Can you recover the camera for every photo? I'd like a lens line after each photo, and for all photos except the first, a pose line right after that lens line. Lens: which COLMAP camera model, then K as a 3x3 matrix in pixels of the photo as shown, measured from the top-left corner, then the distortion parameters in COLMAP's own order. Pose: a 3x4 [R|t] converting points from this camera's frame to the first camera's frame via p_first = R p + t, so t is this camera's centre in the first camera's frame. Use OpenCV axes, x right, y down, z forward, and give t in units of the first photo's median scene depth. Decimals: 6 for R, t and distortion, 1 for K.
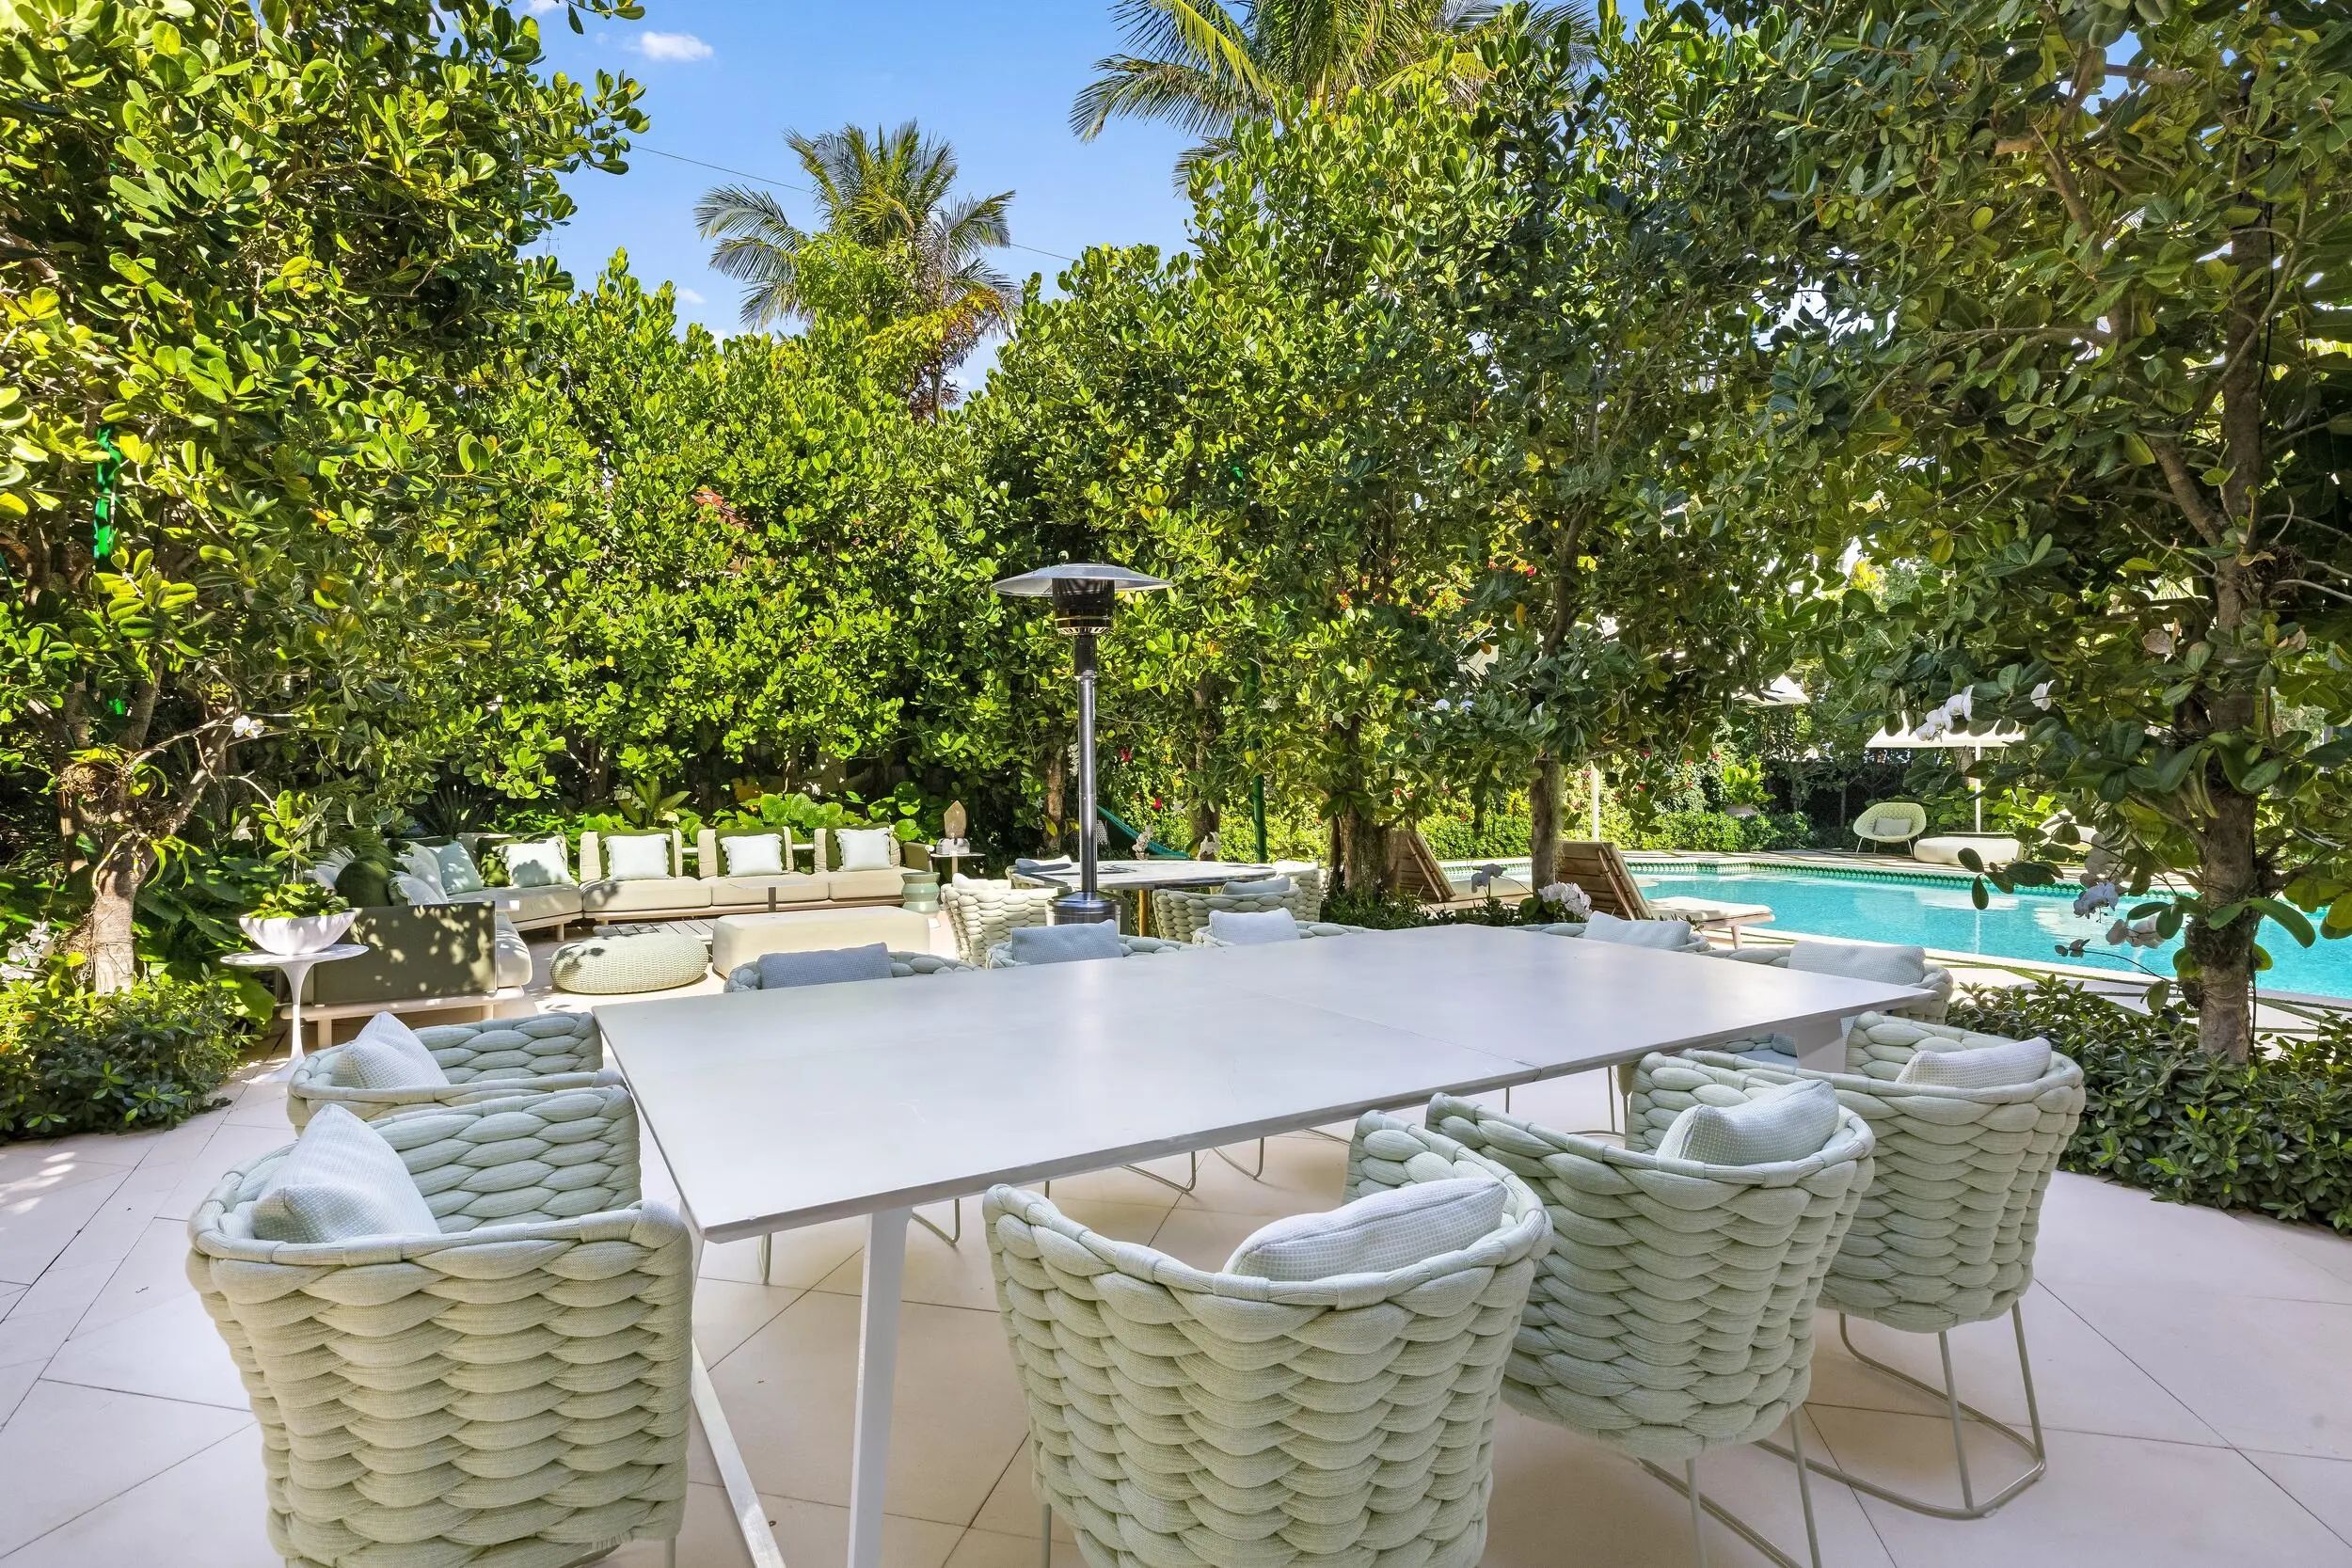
lens RADIAL K [[1096.1, 0, 1176.0], [0, 1096.1, 784.0], [0, 0, 1]] dist [-0.000662, -0.000012]
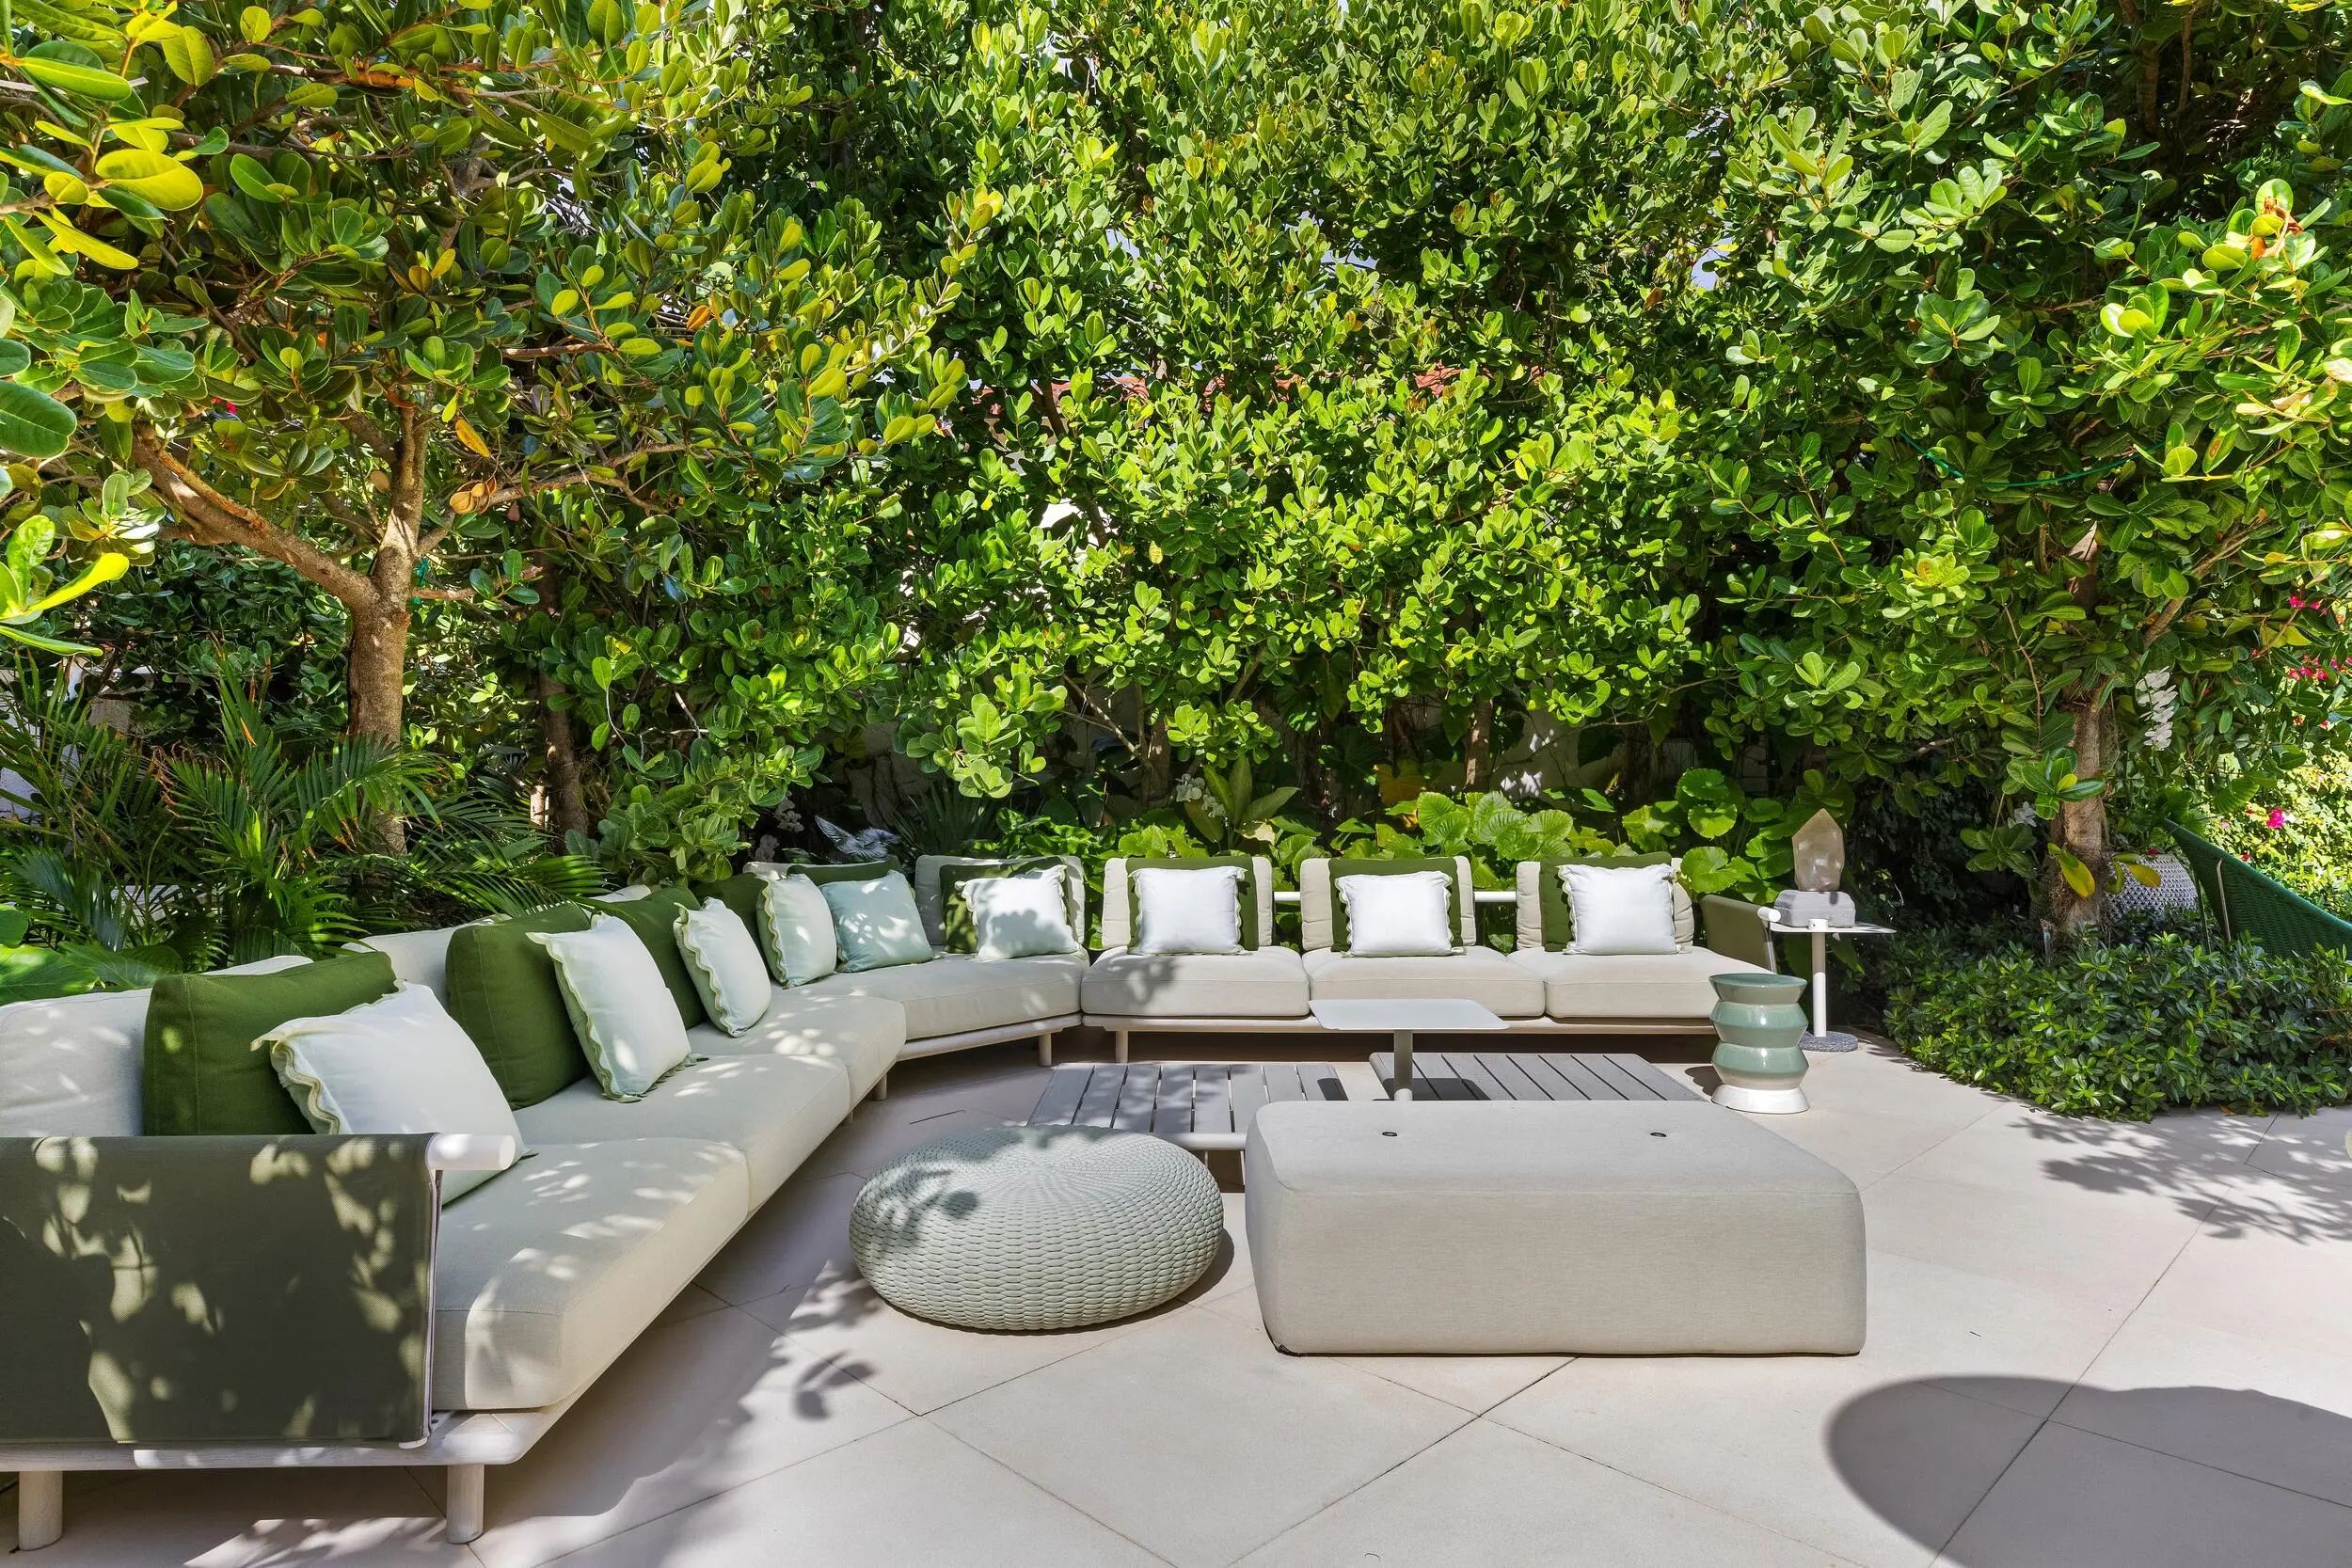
lens RADIAL K [[1182.0, 0, 1176.0], [0, 1182.0, 784.0], [0, 0, 1]] dist [0.000705, -0.009680]
pose [[0.820855, -0.001648, -0.571134, -0.154359], [0.000160, 0.999996, -0.002655, 0.006911], [0.571137, 0.002088, 0.820852, 0.483776]]
